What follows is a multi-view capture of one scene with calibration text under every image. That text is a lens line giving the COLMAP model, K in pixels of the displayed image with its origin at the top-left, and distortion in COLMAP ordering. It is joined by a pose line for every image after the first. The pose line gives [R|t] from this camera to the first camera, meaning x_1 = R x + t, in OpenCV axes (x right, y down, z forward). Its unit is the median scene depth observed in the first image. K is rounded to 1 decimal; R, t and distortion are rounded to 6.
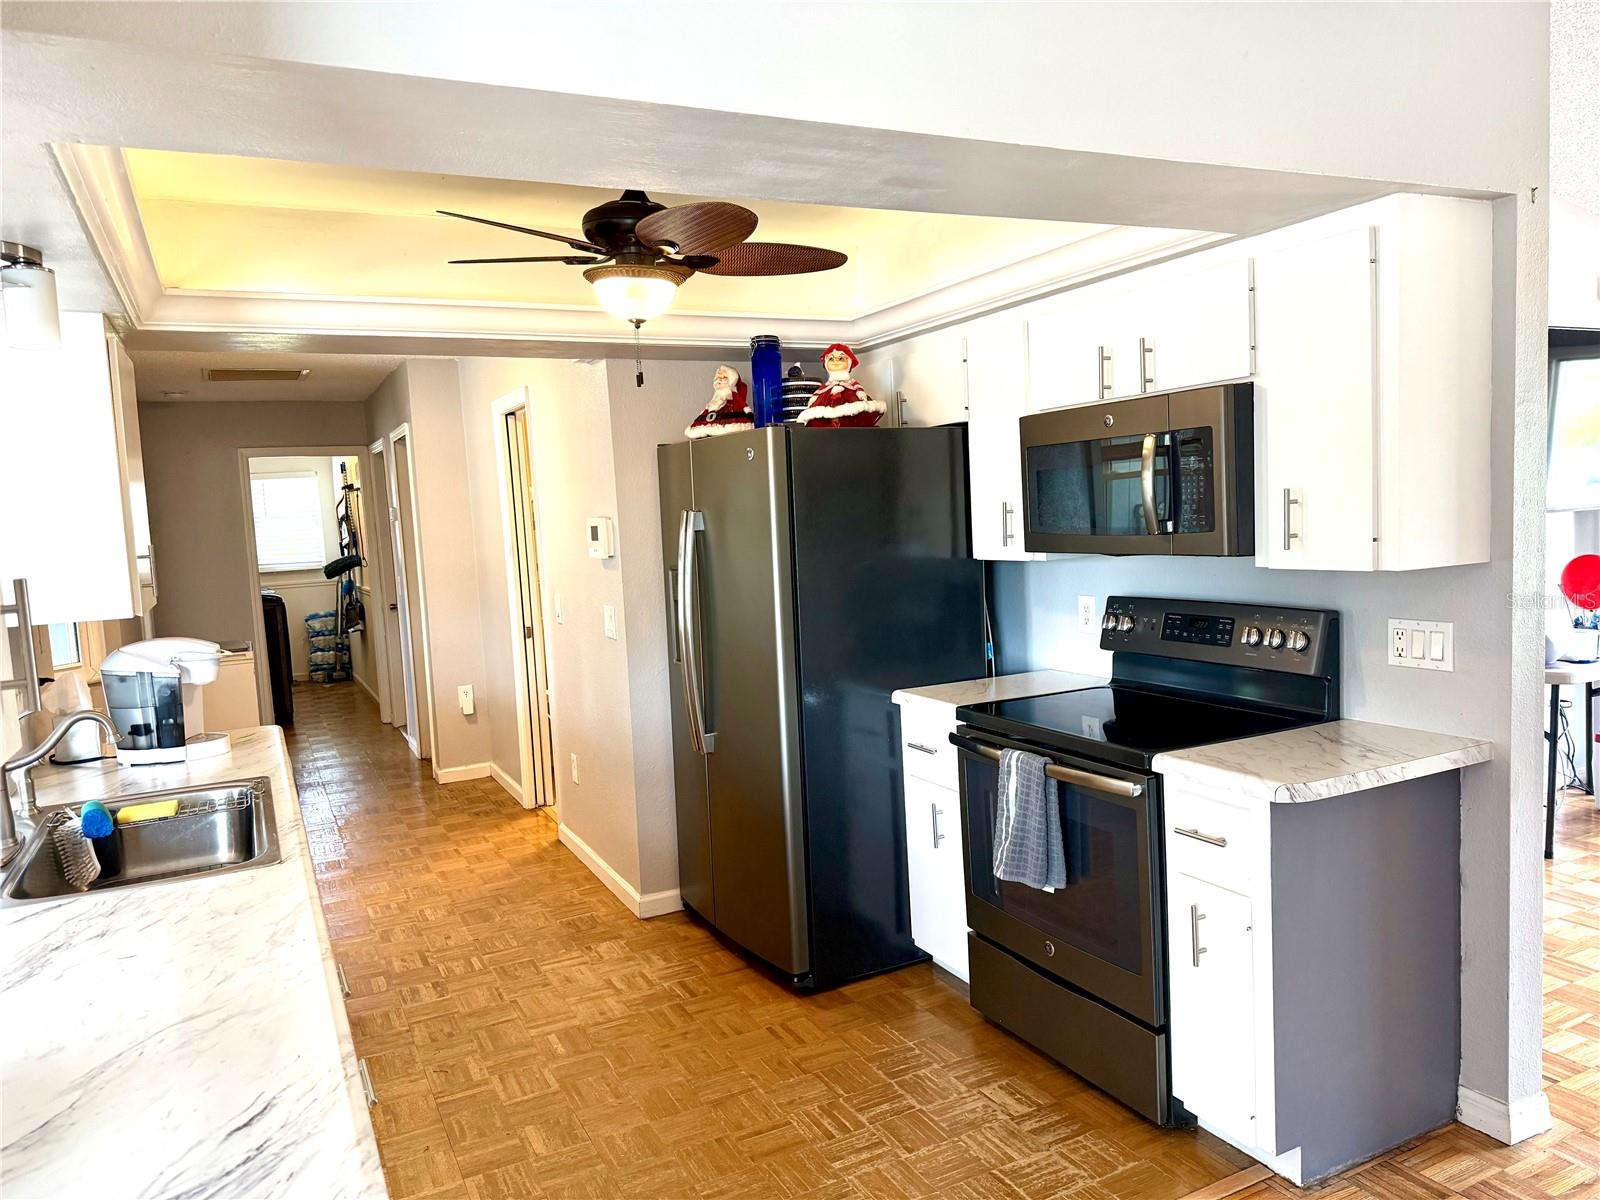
lens RADIAL K [[1141.6, 0, 802.7], [0, 1141.6, 604.4], [0, 0, 1]] dist [0.041425, -0.043919]
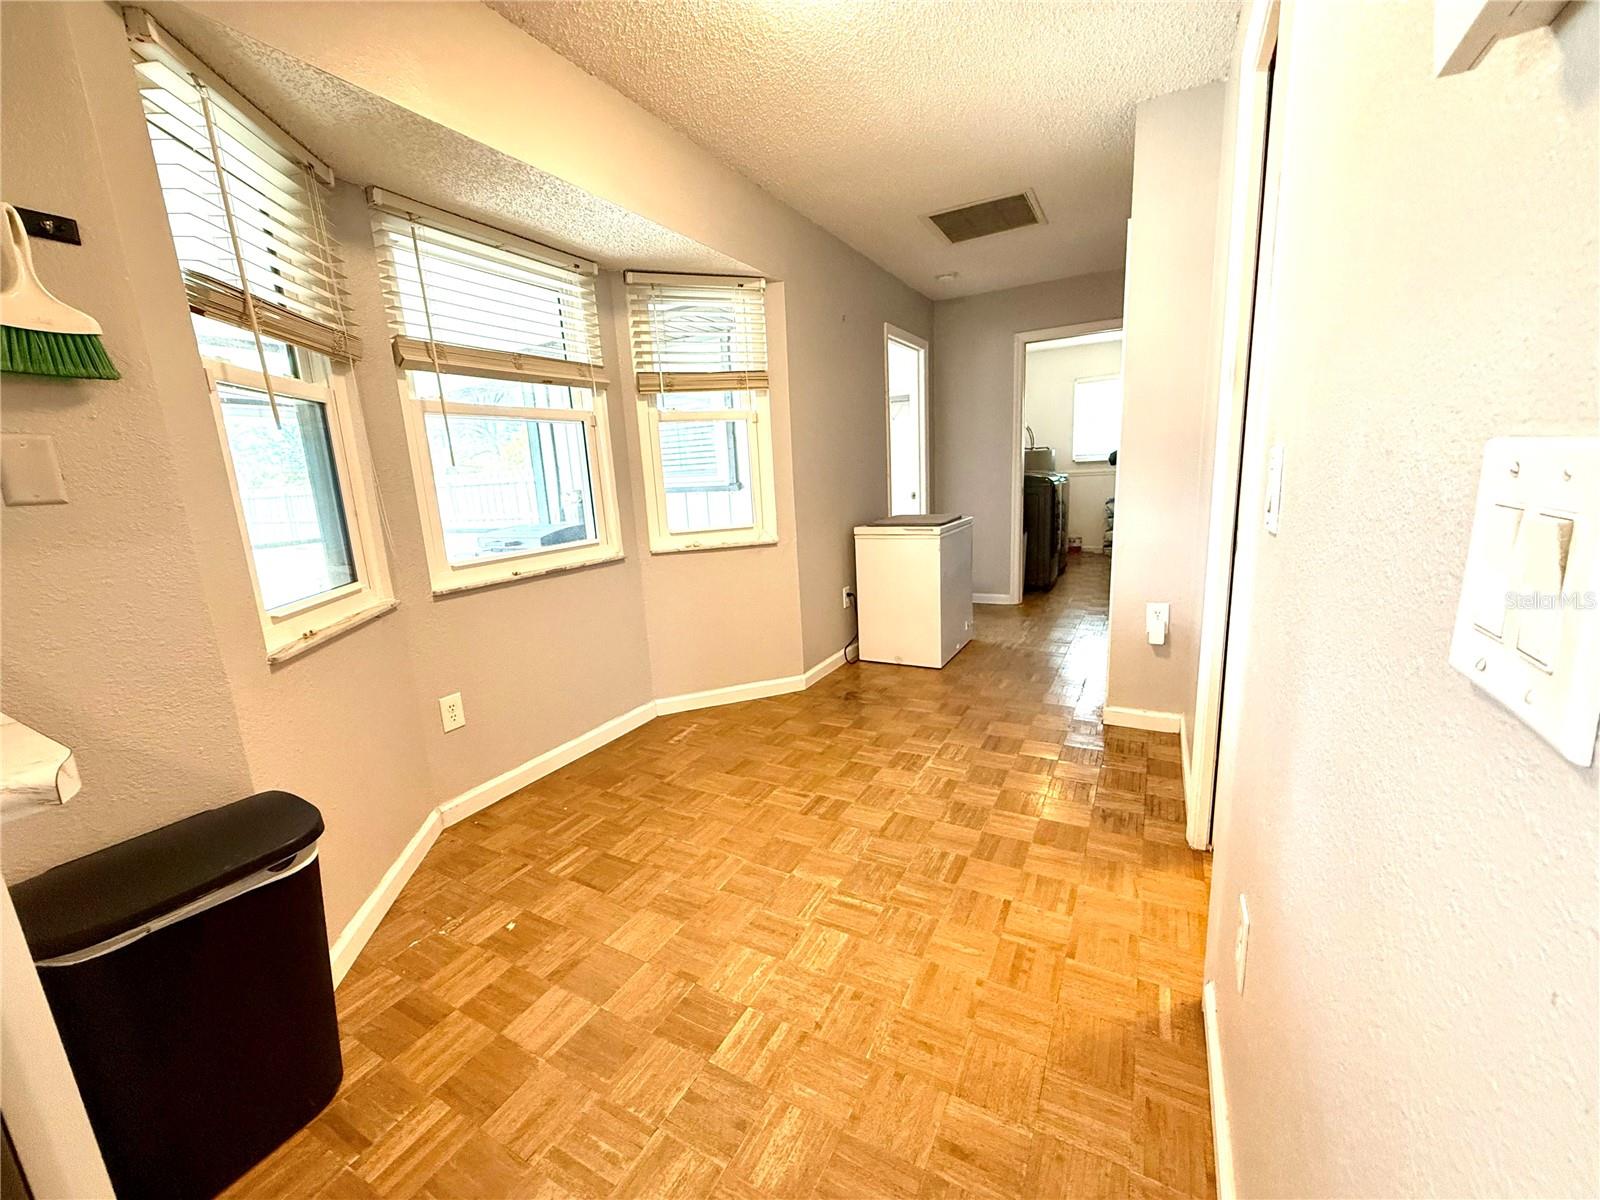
lens RADIAL K [[641.3, 0, 801.6], [0, 641.3, 602.1], [0, 0, 1]] dist [0.004111, 0.000359]
pose [[0.571703, 0.188231, -0.798577, -0.188742], [-0.052016, 0.979685, 0.193681, 0.008498], [0.818810, -0.069189, 0.569880, 1.068808]]
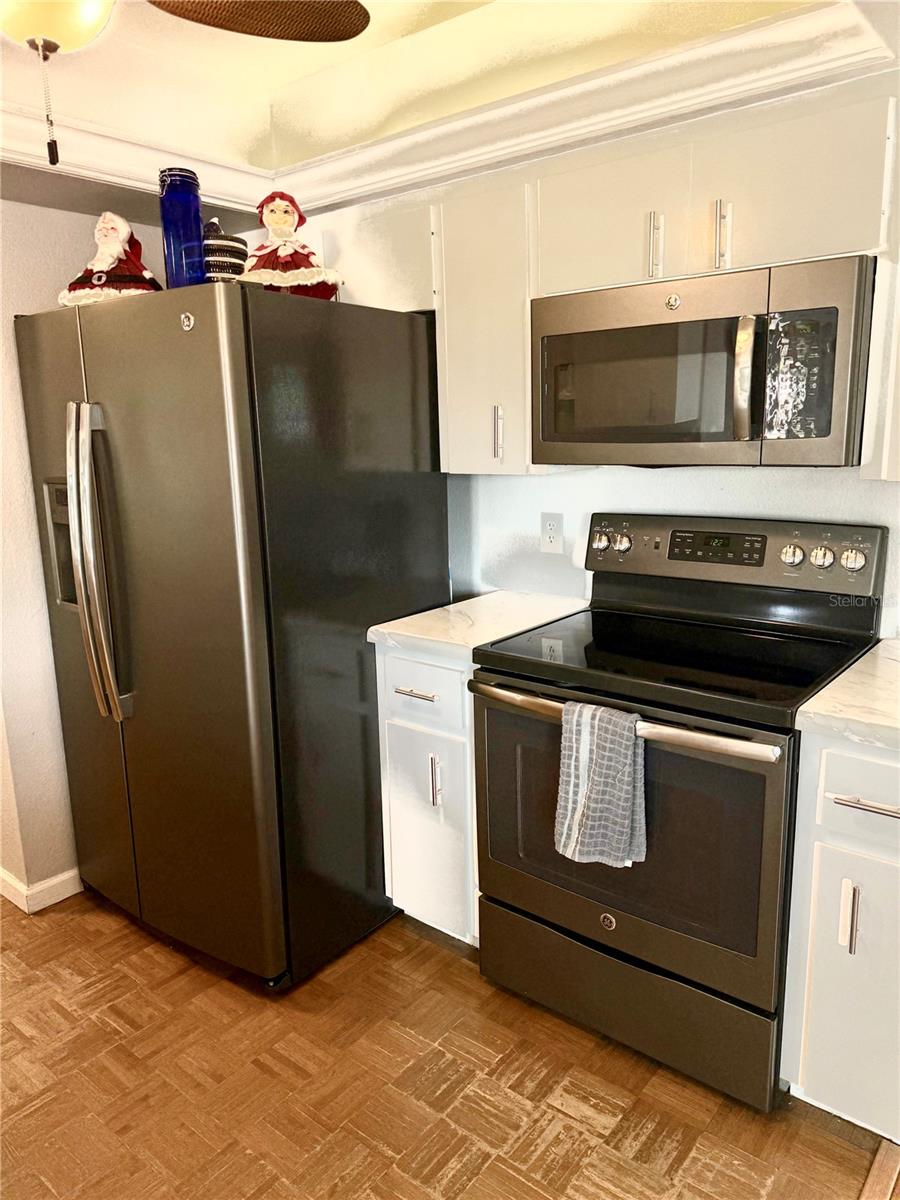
lens RADIAL K [[856.2, 0, 448.1], [0, 856.2, 608.9], [0, 0, 1]] dist [0.041425, -0.043919]
pose [[0.914513, -0.057135, 0.400502, -0.122656], [0.012418, 0.993475, 0.113371, -0.009824], [-0.404366, -0.098706, 0.909255, 0.406101]]
